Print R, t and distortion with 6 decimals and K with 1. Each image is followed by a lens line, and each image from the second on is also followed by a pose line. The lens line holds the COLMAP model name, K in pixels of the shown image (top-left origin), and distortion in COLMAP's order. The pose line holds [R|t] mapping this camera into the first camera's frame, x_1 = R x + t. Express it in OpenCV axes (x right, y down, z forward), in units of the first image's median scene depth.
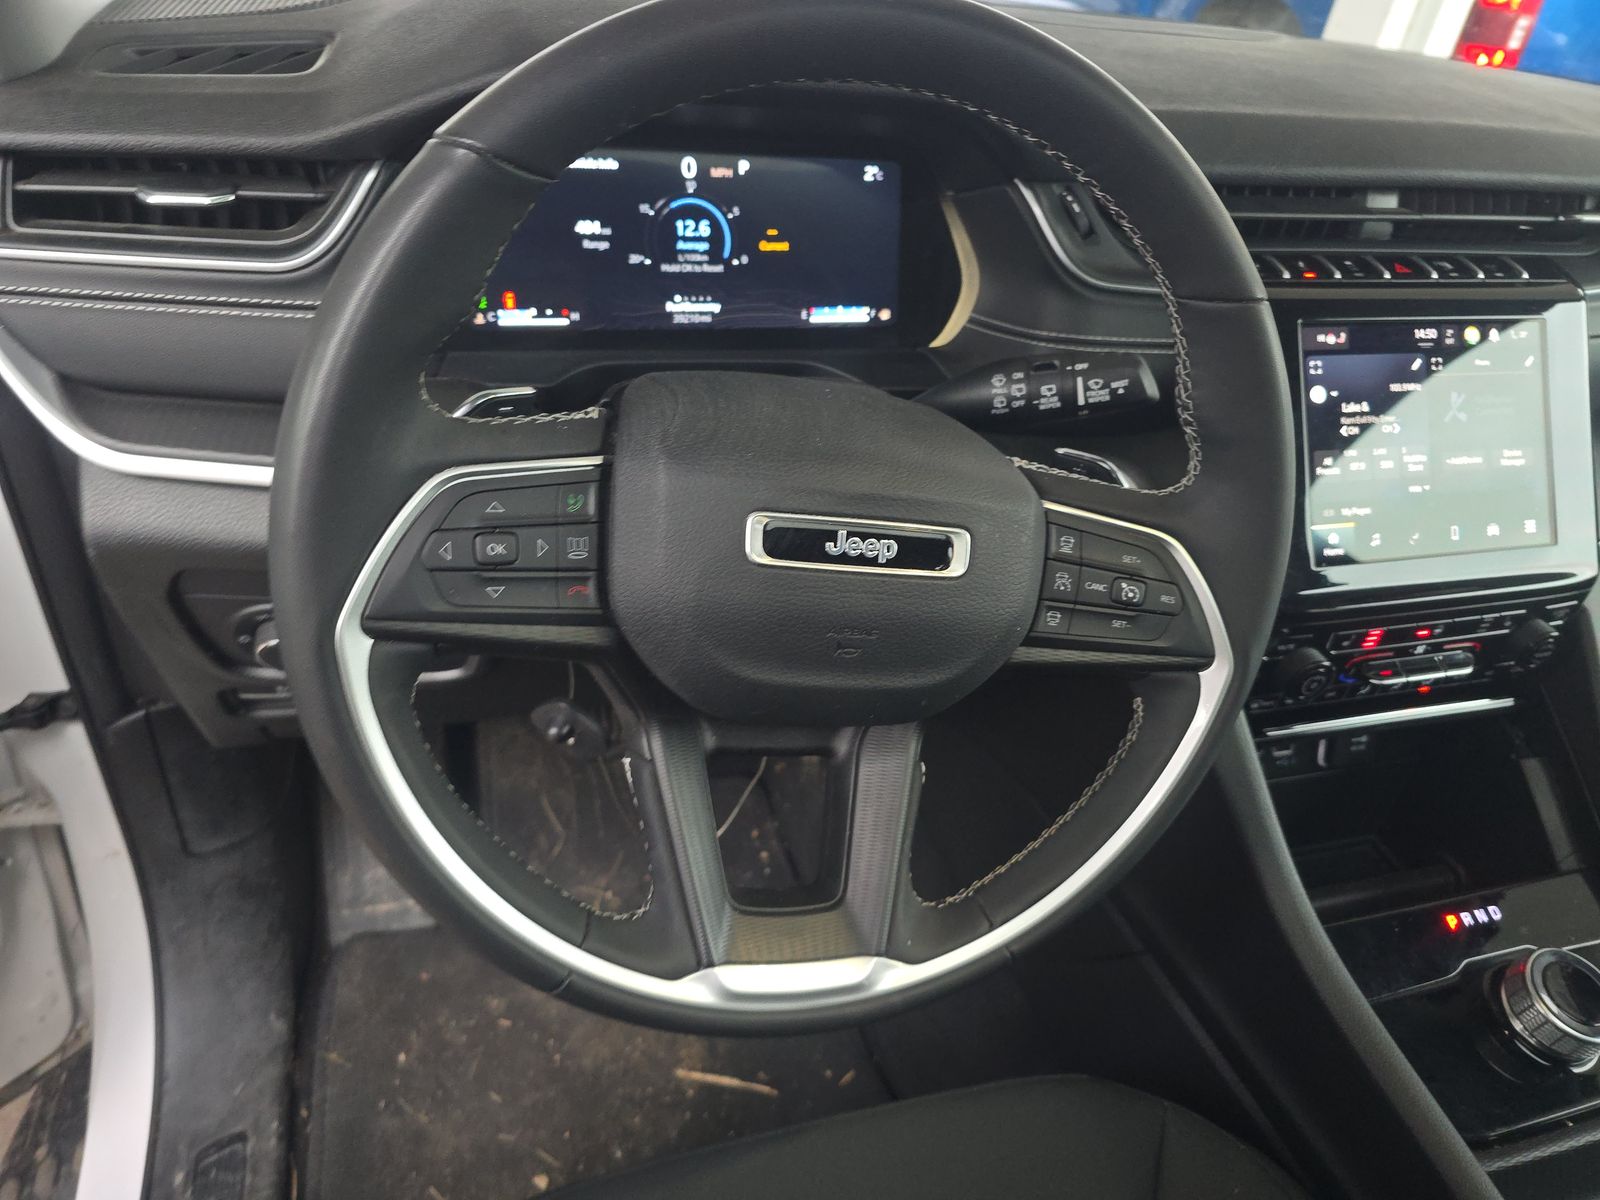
lens RADIAL K [[1058.6, 0, 800.0], [0, 1058.6, 600.0], [0, 0, 1]] dist [0.042454, -0.043259]
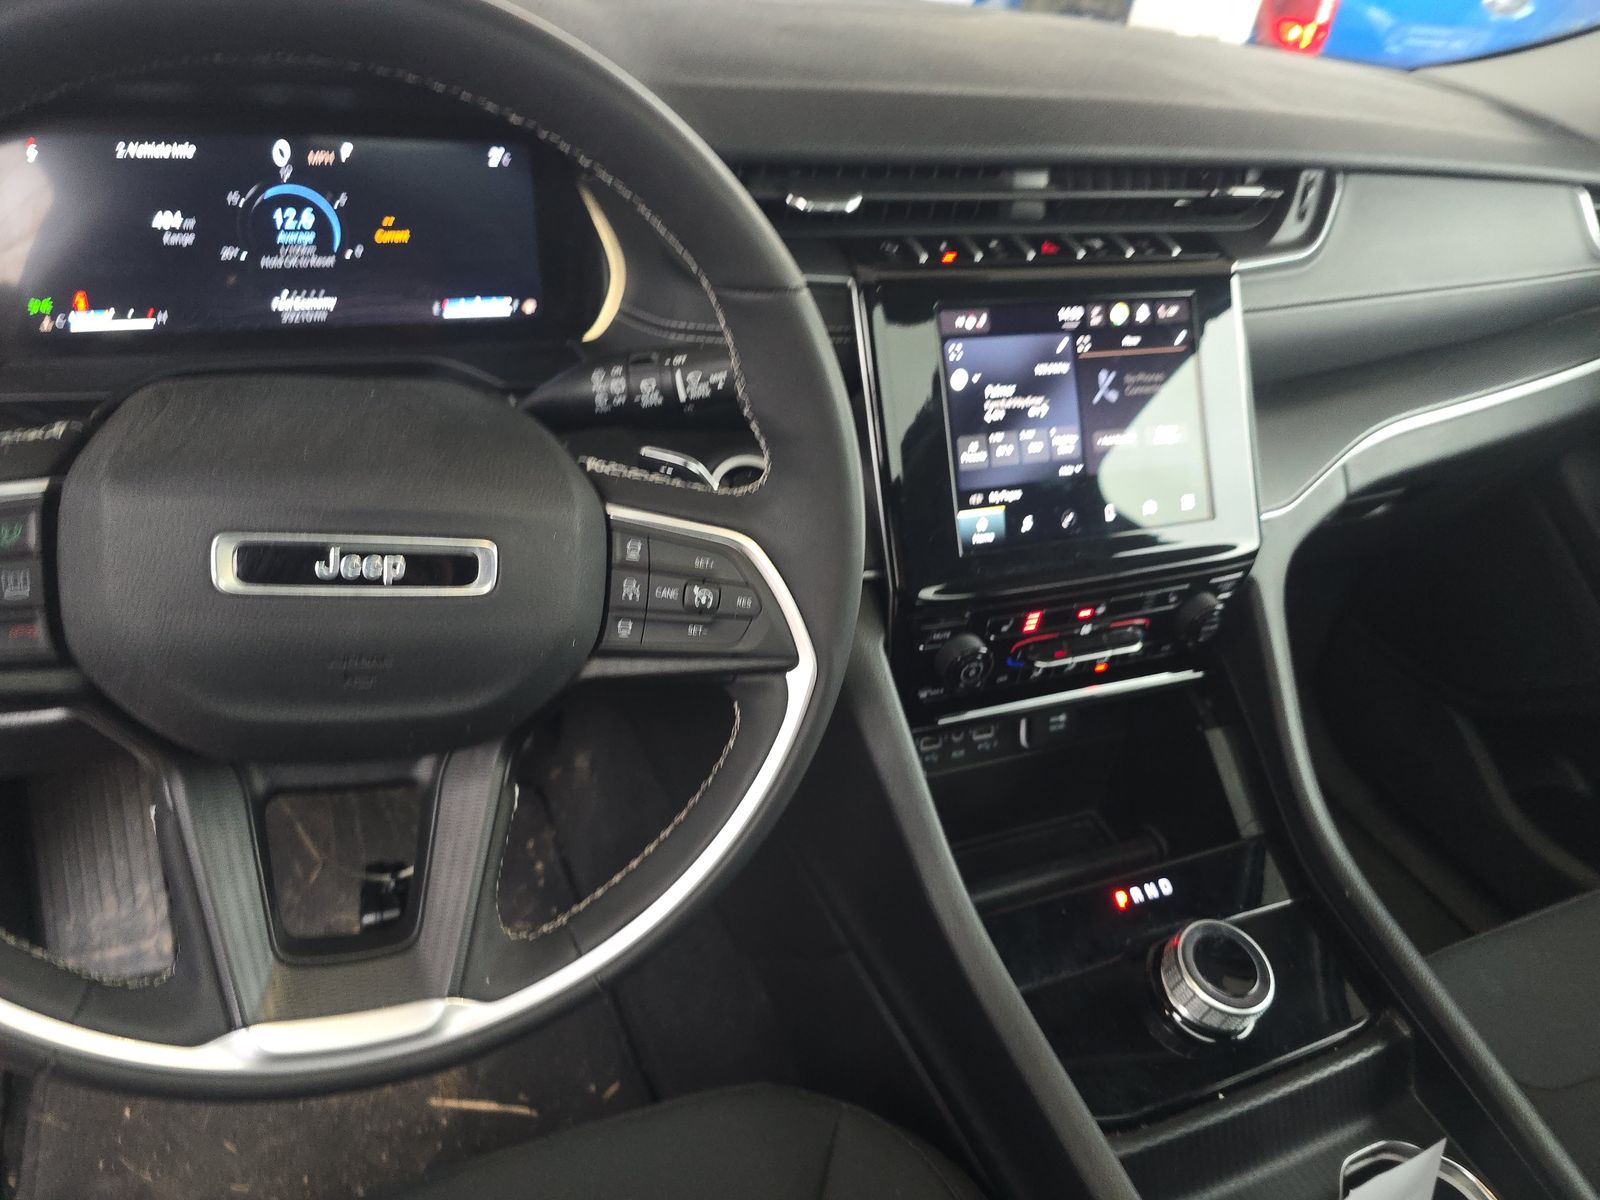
lens RADIAL K [[1058.7, 0, 800.0], [0, 1058.7, 600.0], [0, 0, 1]] dist [0.042571, -0.035128]
pose [[0.995136, -0.050176, 0.084777, 0.242727], [0.048815, 0.998645, 0.018049, -0.013402], [-0.085568, -0.013823, 0.996236, 0.030761]]
